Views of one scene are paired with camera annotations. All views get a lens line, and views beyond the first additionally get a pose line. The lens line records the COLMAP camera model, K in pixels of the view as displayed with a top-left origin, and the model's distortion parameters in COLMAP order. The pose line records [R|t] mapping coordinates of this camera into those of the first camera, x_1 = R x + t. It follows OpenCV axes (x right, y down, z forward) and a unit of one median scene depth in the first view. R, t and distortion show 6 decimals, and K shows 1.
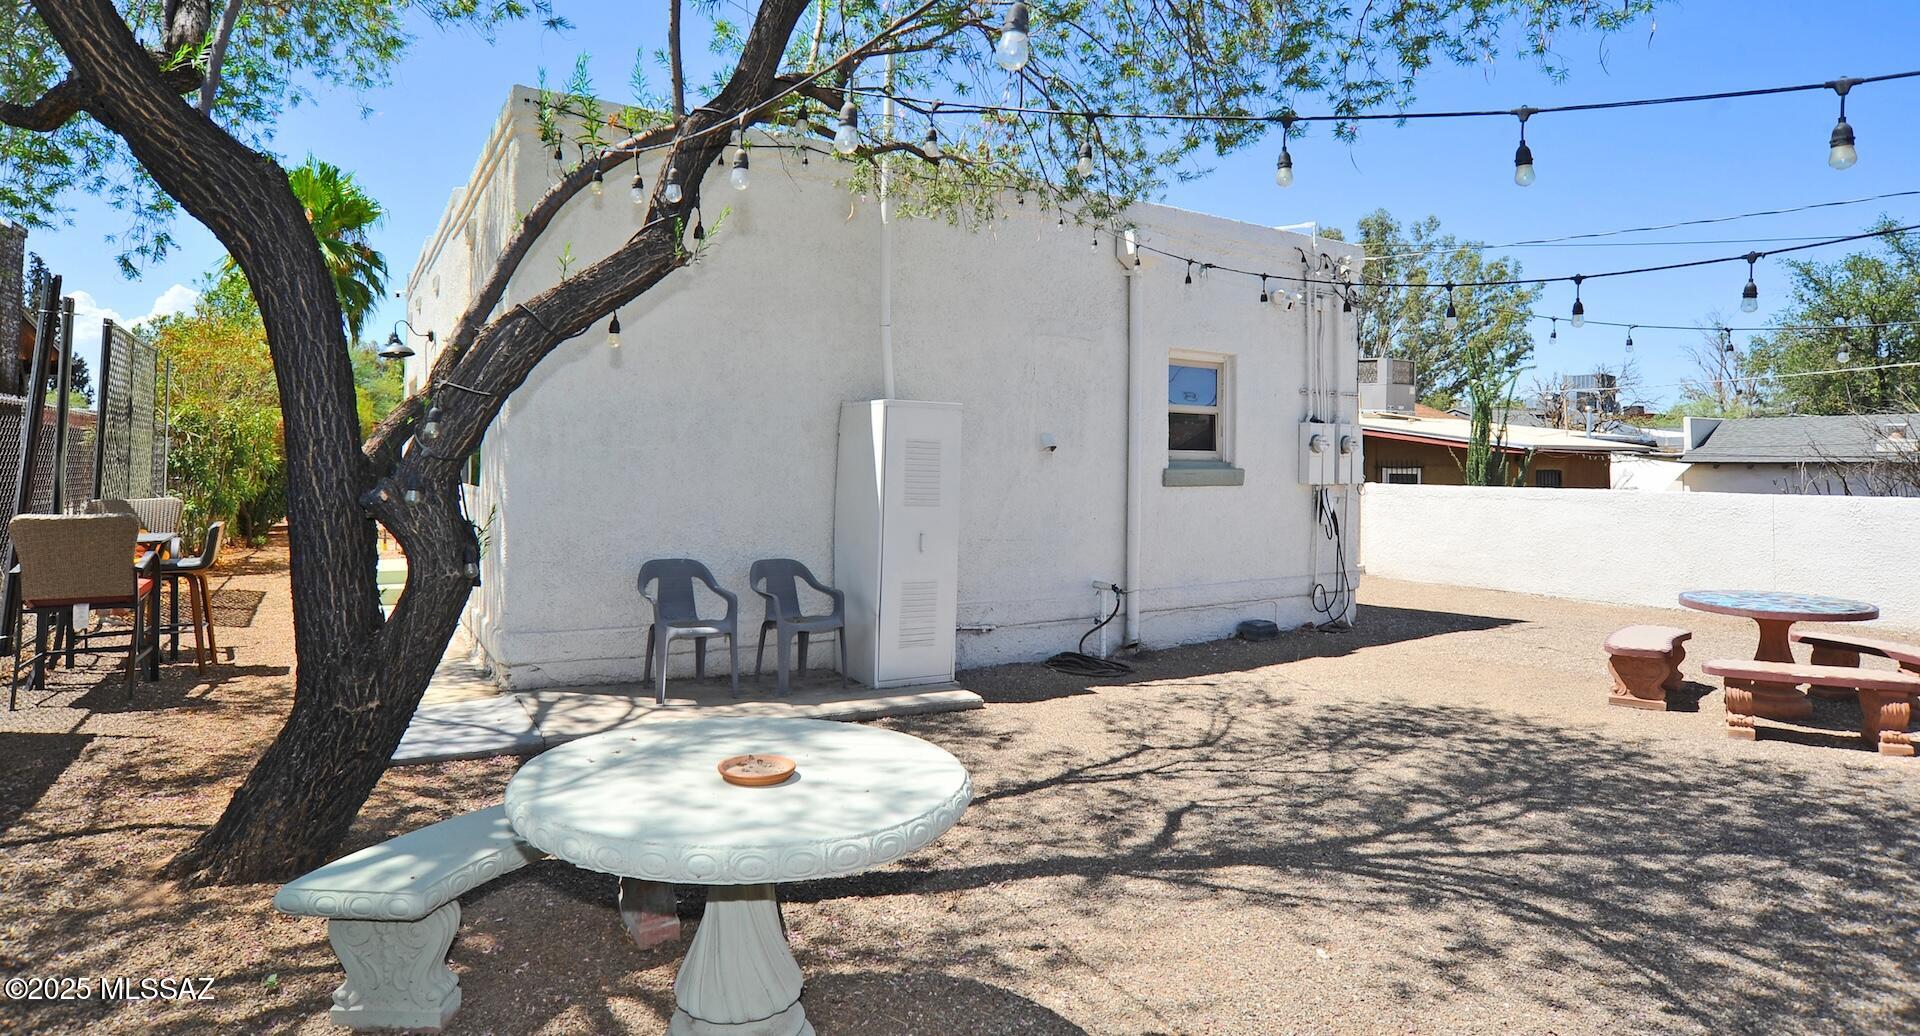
lens RADIAL K [[986.5, 0, 963.6], [0, 986.5, 481.1], [0, 0, 1]] dist [-0.049657, 0.001073]
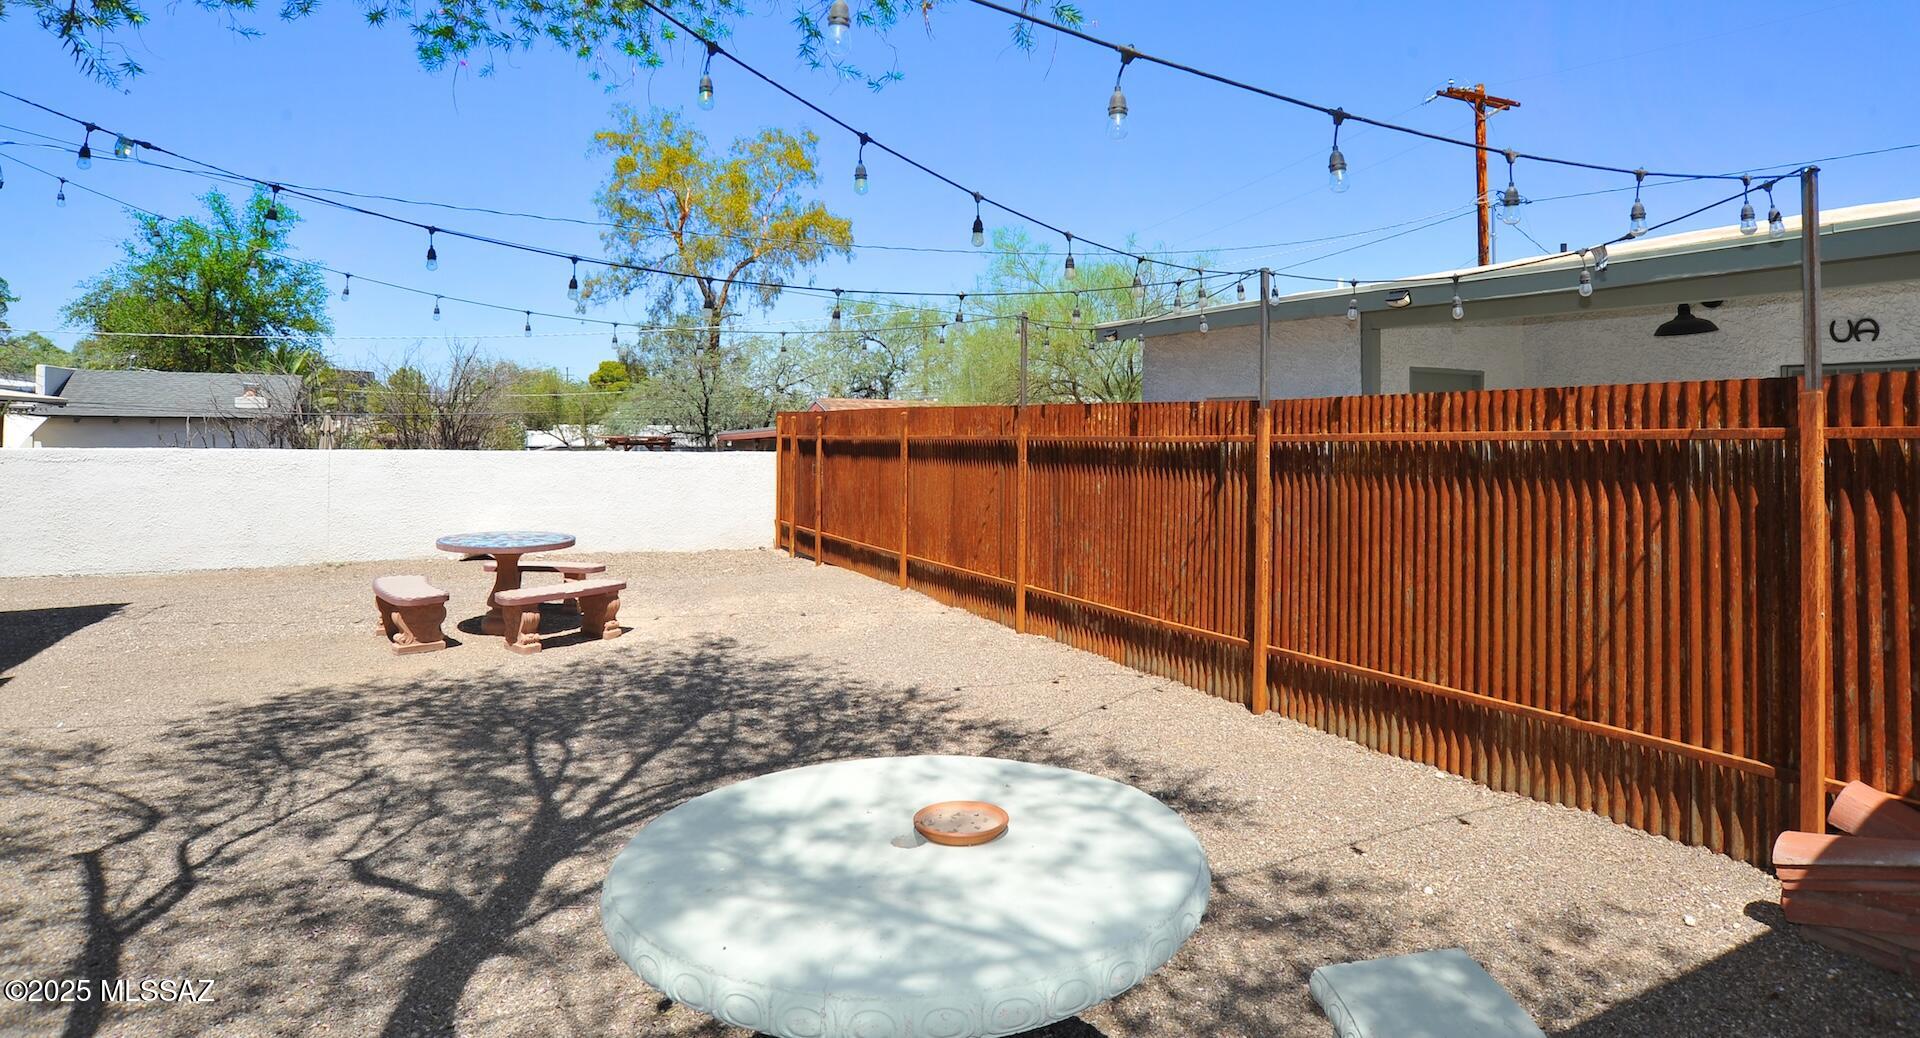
lens RADIAL K [[986.5, 0, 963.6], [0, 986.5, 482.1], [0, 0, 1]] dist [-0.049657, 0.001073]
pose [[0.091544, -0.052717, 0.994405, -0.311141], [0.002350, 0.998606, 0.052724, -0.008931], [-0.995798, -0.002489, 0.091541, 0.290157]]
